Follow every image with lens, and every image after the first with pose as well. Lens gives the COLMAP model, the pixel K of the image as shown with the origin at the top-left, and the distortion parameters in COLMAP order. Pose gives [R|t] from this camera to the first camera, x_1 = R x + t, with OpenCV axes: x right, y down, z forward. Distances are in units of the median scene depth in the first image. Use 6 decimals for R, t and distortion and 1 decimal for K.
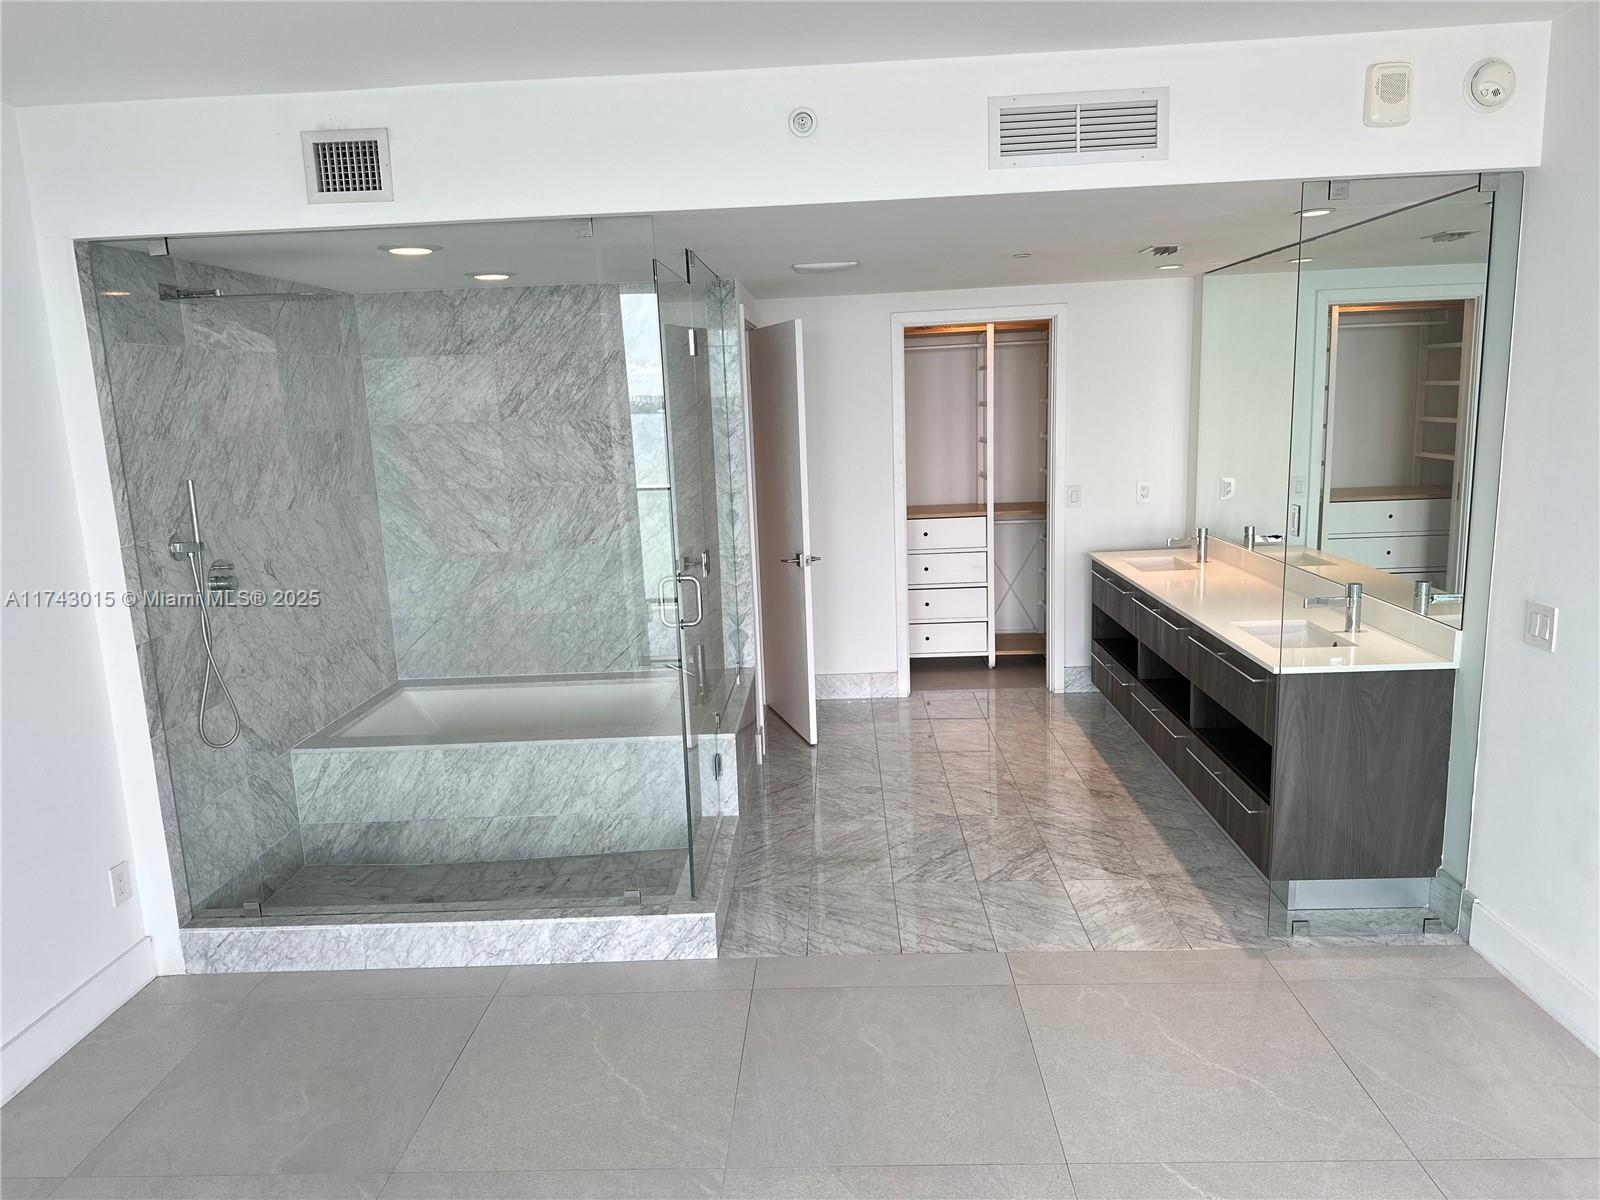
lens RADIAL K [[1121.8, 0, 801.1], [0, 1121.8, 614.9], [0, 0, 1]] dist [0.049446, -0.050605]
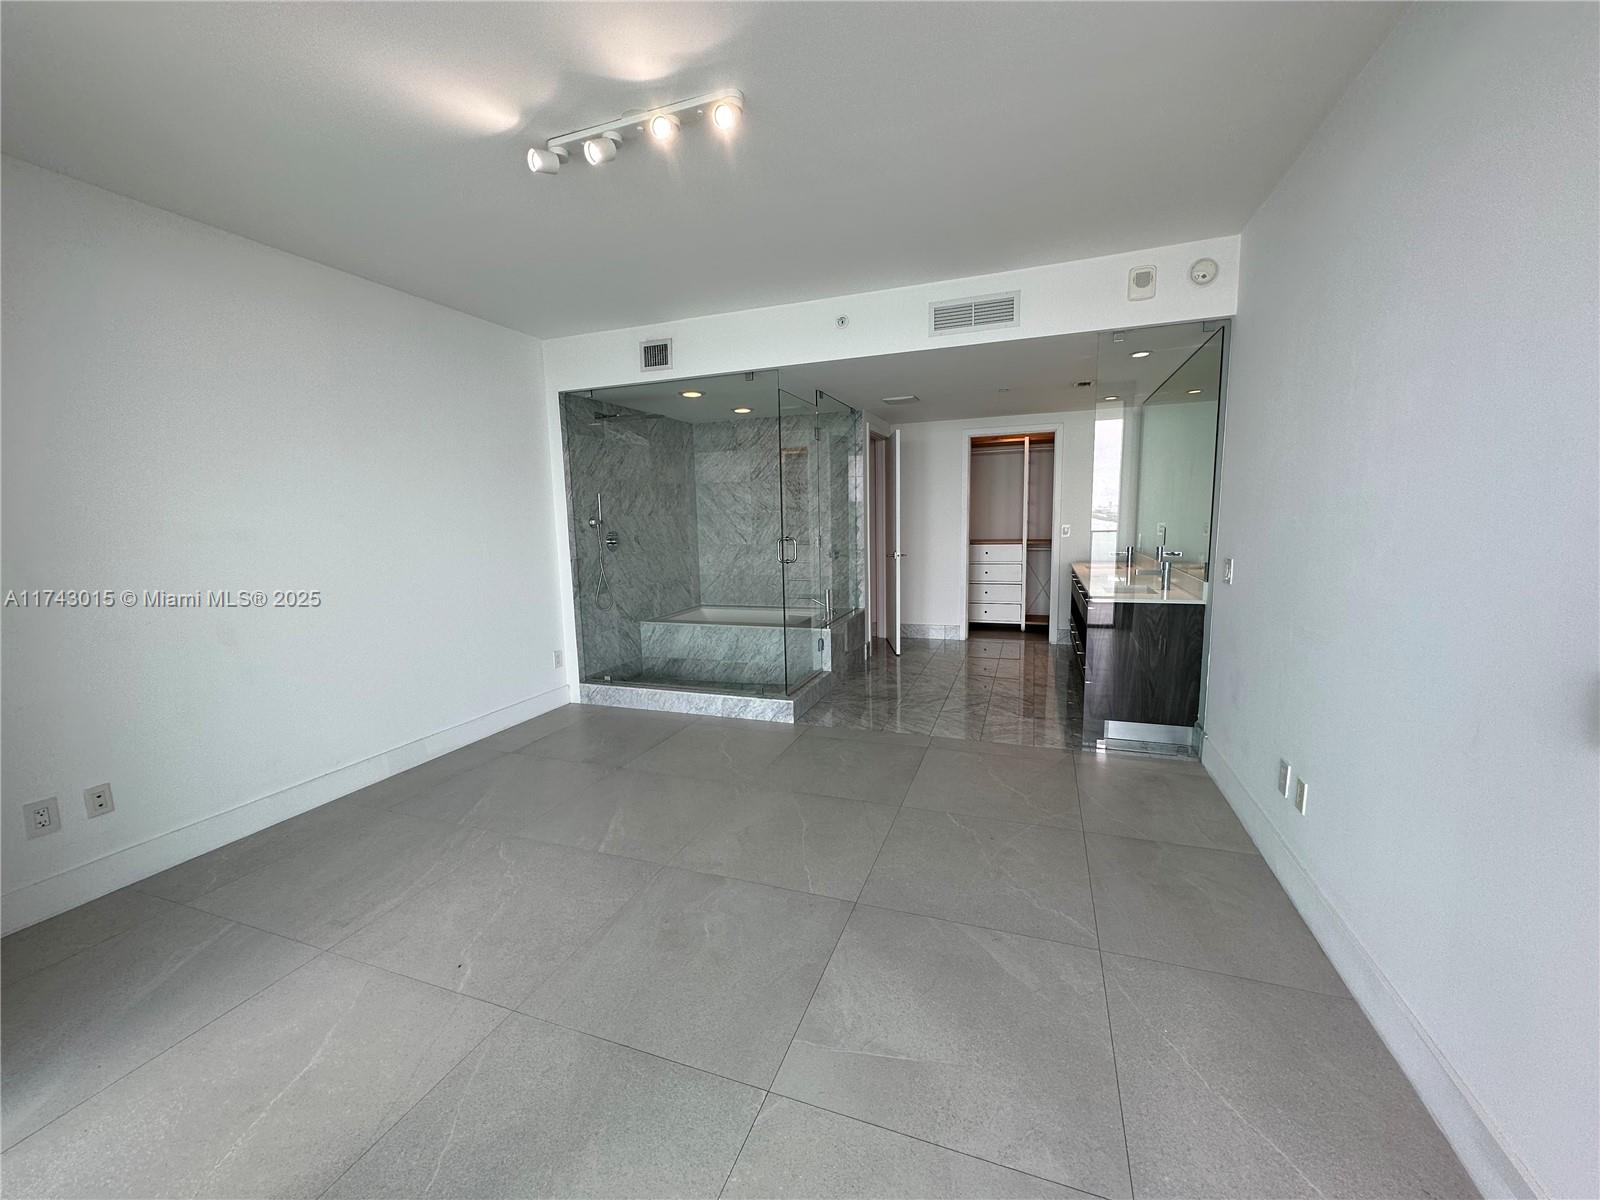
lens RADIAL K [[639.3, 0, 796.8], [0, 639.3, 602.5], [0, 0, 1]] dist [-0.000878, 0.000435]
pose [[0.947724, 0.060519, -0.313299, 0.237829], [-0.074577, 0.996667, -0.033072, 0.101352], [0.310253, 0.054708, 0.949079, -0.105631]]
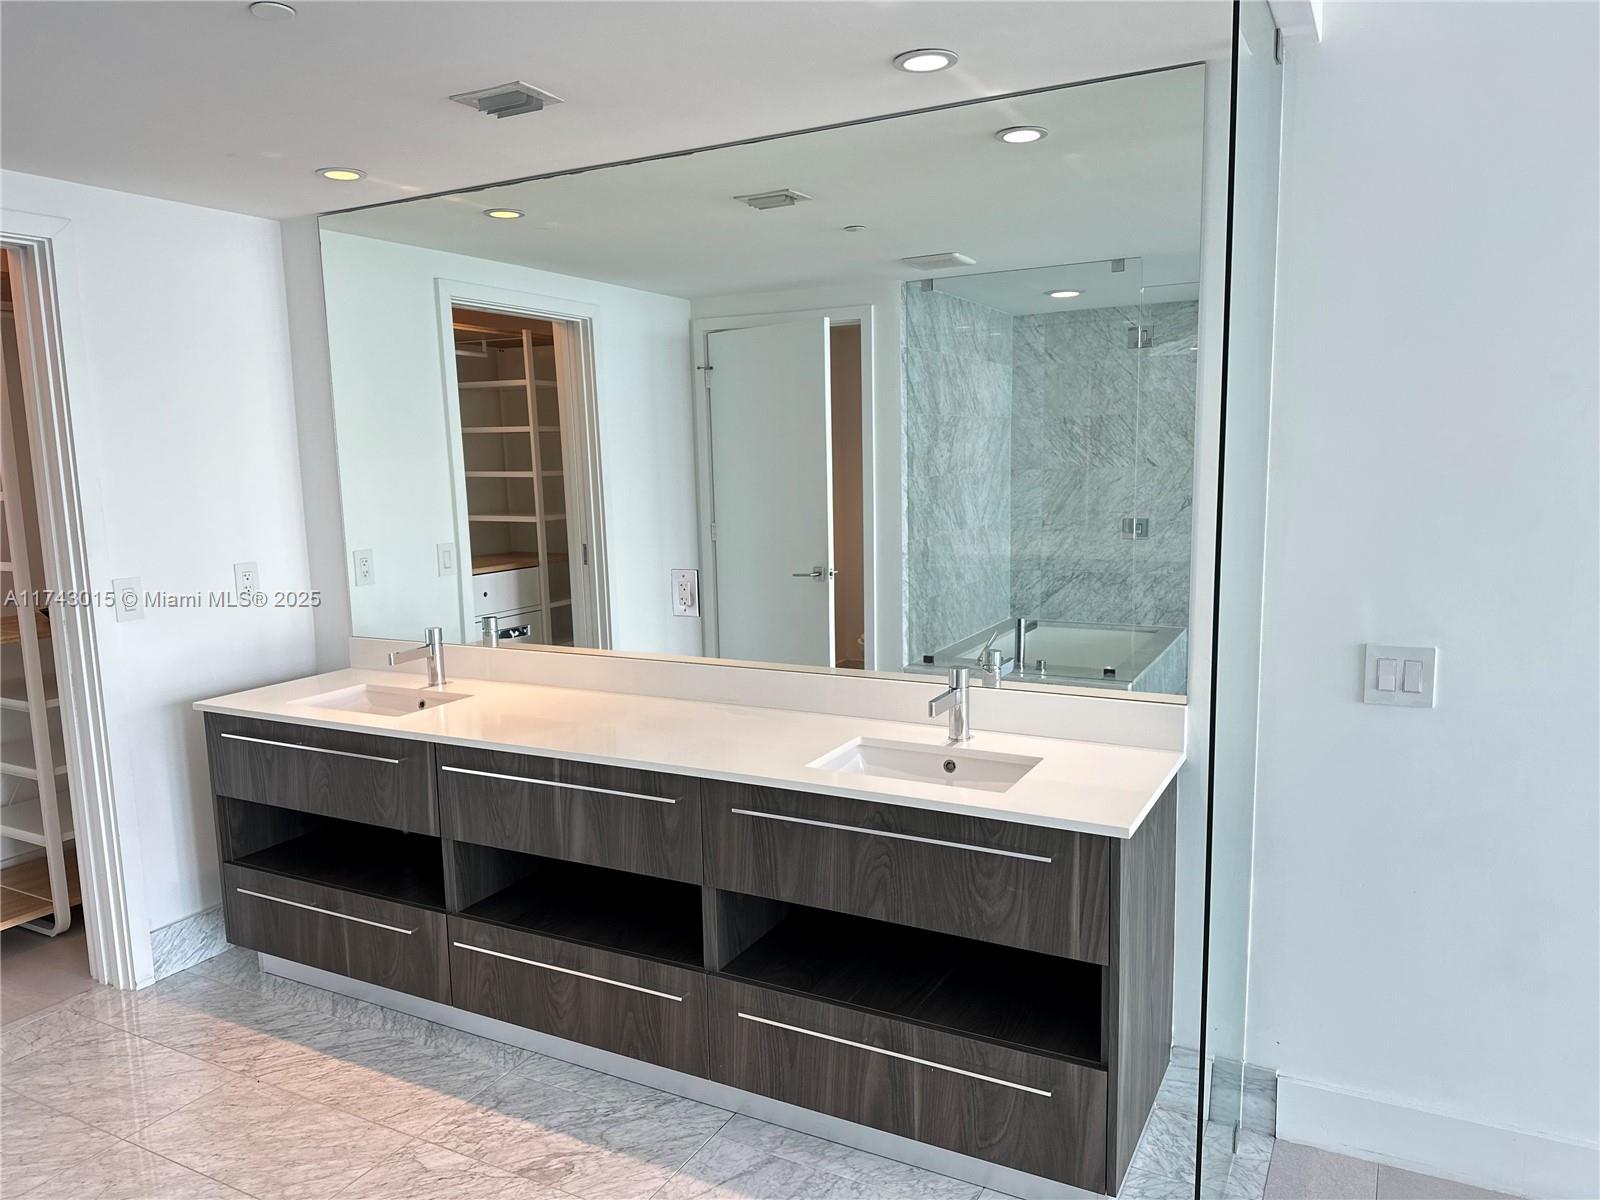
lens RADIAL K [[1121.8, 0, 793.2], [0, 1121.8, 609.1], [0, 0, 1]] dist [0.049446, -0.050605]
pose [[0.450507, -0.092760, 0.887941, -0.114529], [0.175697, 0.984349, 0.013690, -0.078938], [-0.875314, 0.149841, 0.459754, 0.718601]]
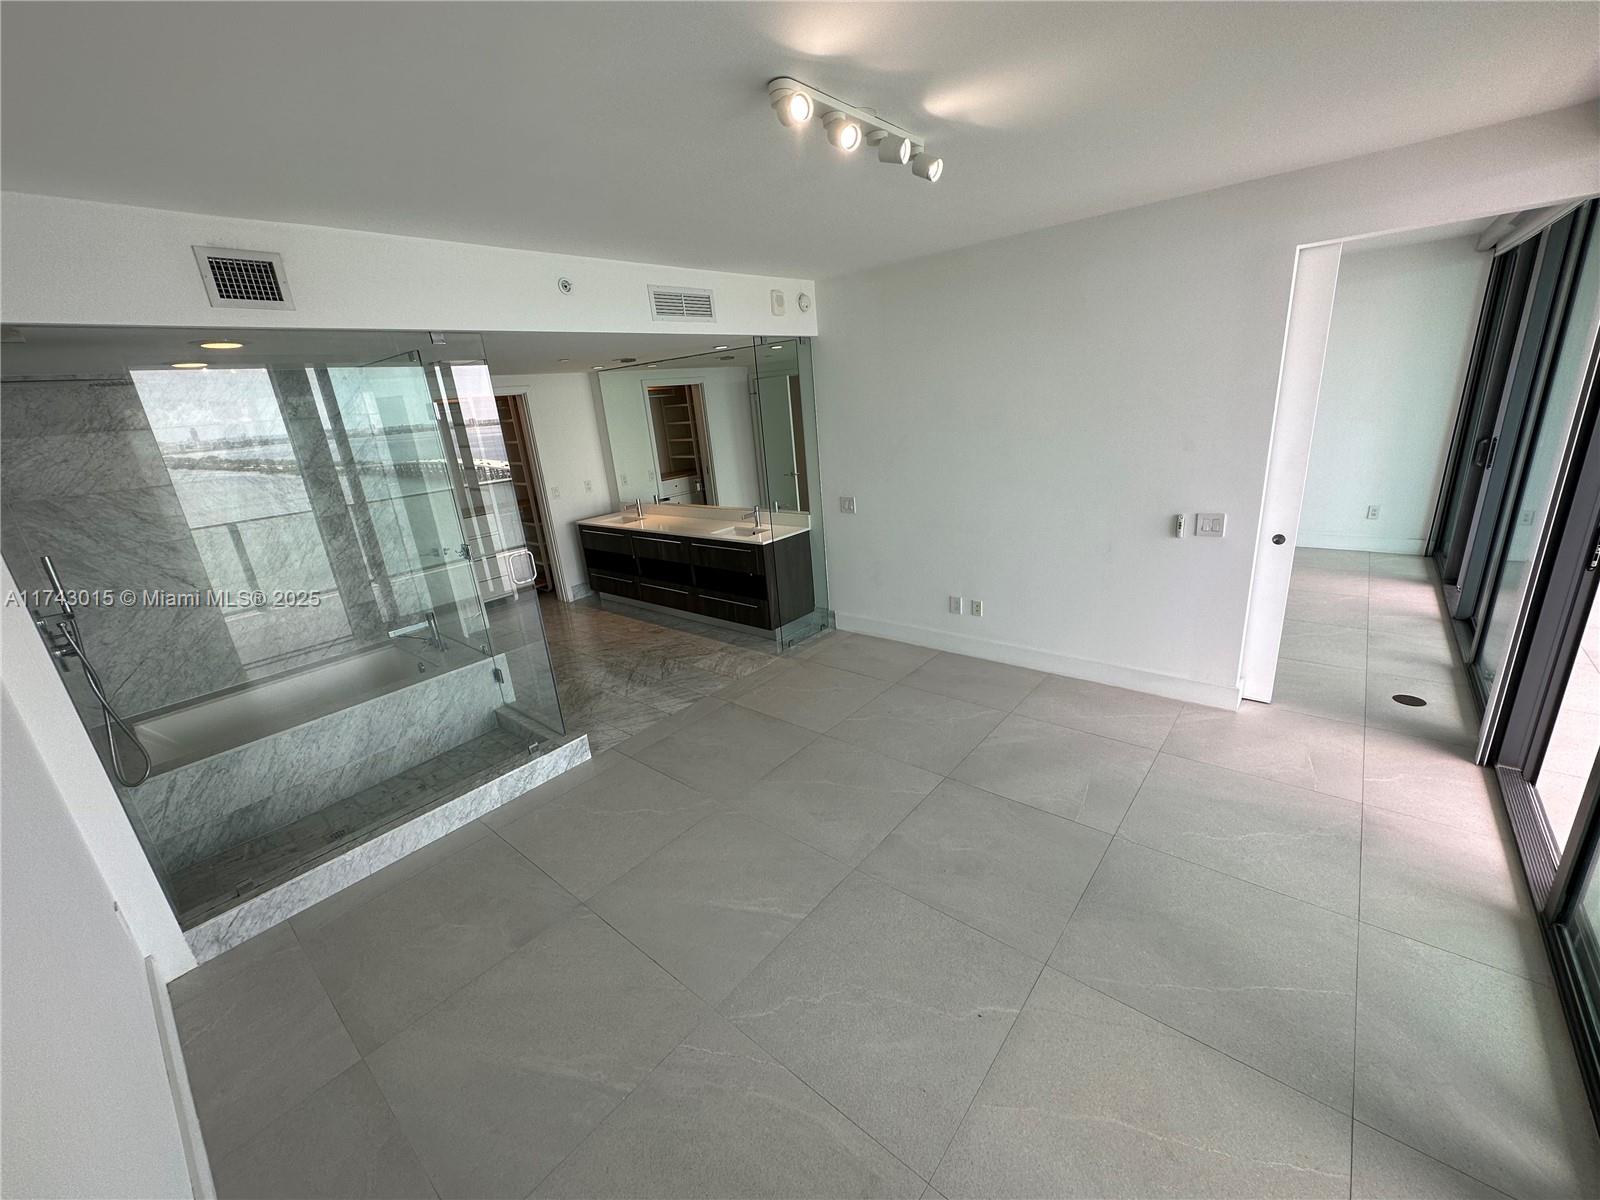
lens RADIAL K [[639.3, 0, 803.3], [0, 639.3, 603.6], [0, 0, 1]] dist [-0.000878, 0.000435]
pose [[0.615137, -0.253427, 0.746580, -0.471047], [0.206666, 0.965650, 0.157510, -0.019482], [-0.760852, 0.057403, 0.646382, 0.056474]]
